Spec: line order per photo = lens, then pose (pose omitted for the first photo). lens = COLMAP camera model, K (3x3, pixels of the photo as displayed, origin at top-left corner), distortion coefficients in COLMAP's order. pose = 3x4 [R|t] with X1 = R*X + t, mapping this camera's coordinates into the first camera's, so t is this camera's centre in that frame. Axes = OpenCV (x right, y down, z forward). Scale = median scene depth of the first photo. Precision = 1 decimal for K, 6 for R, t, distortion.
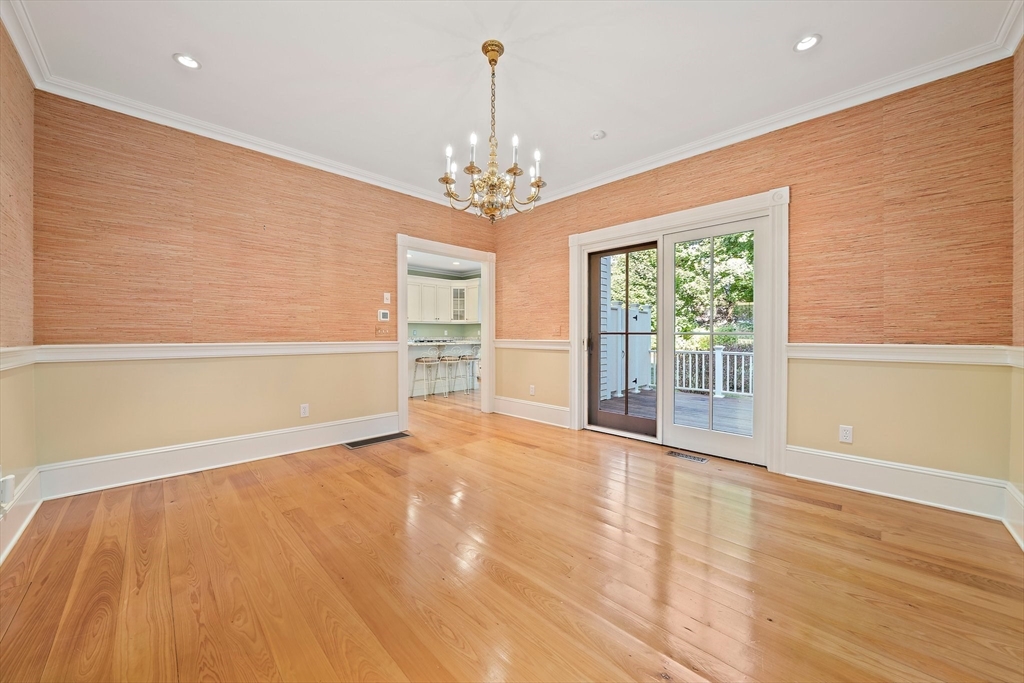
lens RADIAL K [[364.0, 0, 511.5], [0, 364.0, 337.8], [0, 0, 1]] dist [-0.023115, 0.001392]
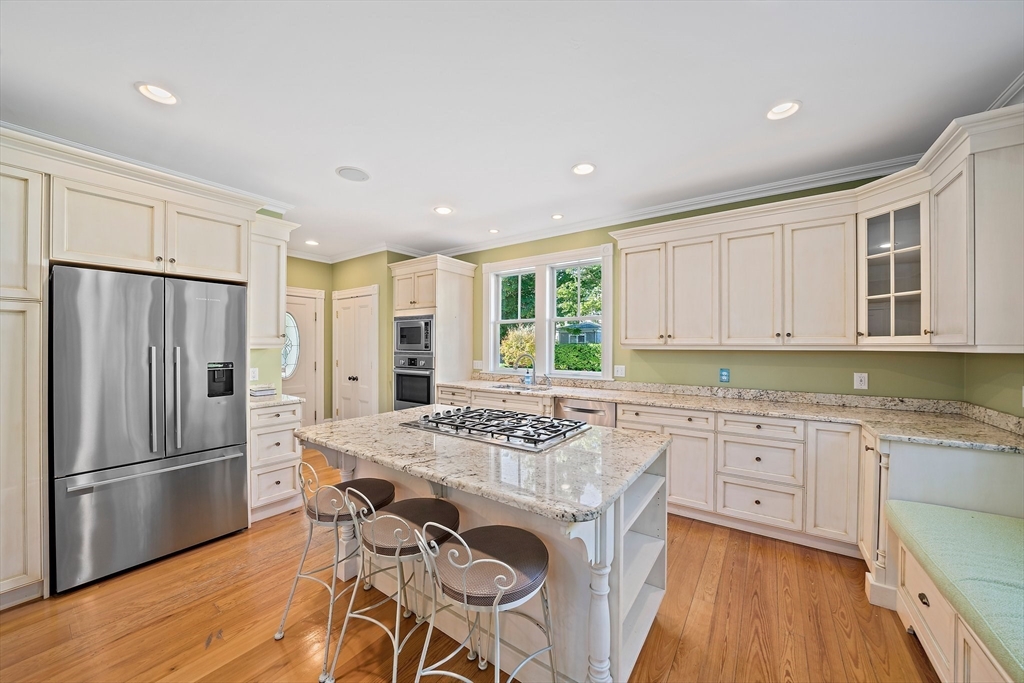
lens RADIAL K [[364.0, 0, 522.2], [0, 364.0, 344.1], [0, 0, 1]] dist [-0.023115, 0.001392]
pose [[0.188196, -0.000513, -0.982131, 0.047107], [-0.008656, 0.999960, -0.002181, -0.040716], [0.982093, 0.008912, 0.188184, 0.705487]]
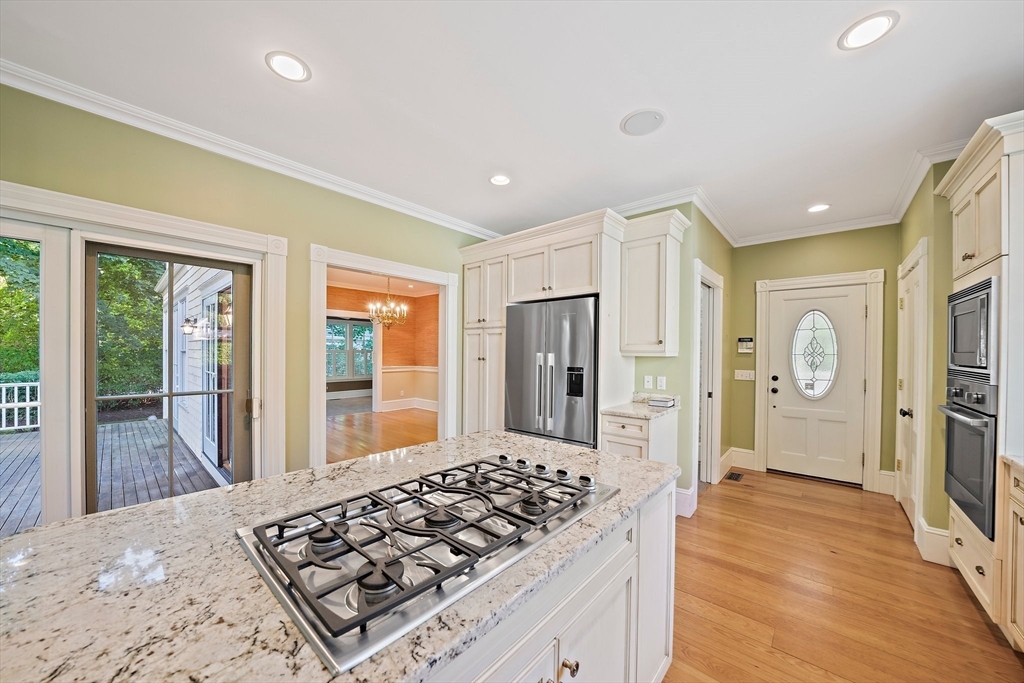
lens RADIAL K [[364.0, 0, 509.7], [0, 364.0, 350.3], [0, 0, 1]] dist [-0.023115, 0.001392]
pose [[-0.998204, -0.006589, -0.059542, -0.177714], [-0.006981, 0.999955, 0.006391, -0.041461], [0.059497, 0.006795, -0.998205, 0.840534]]
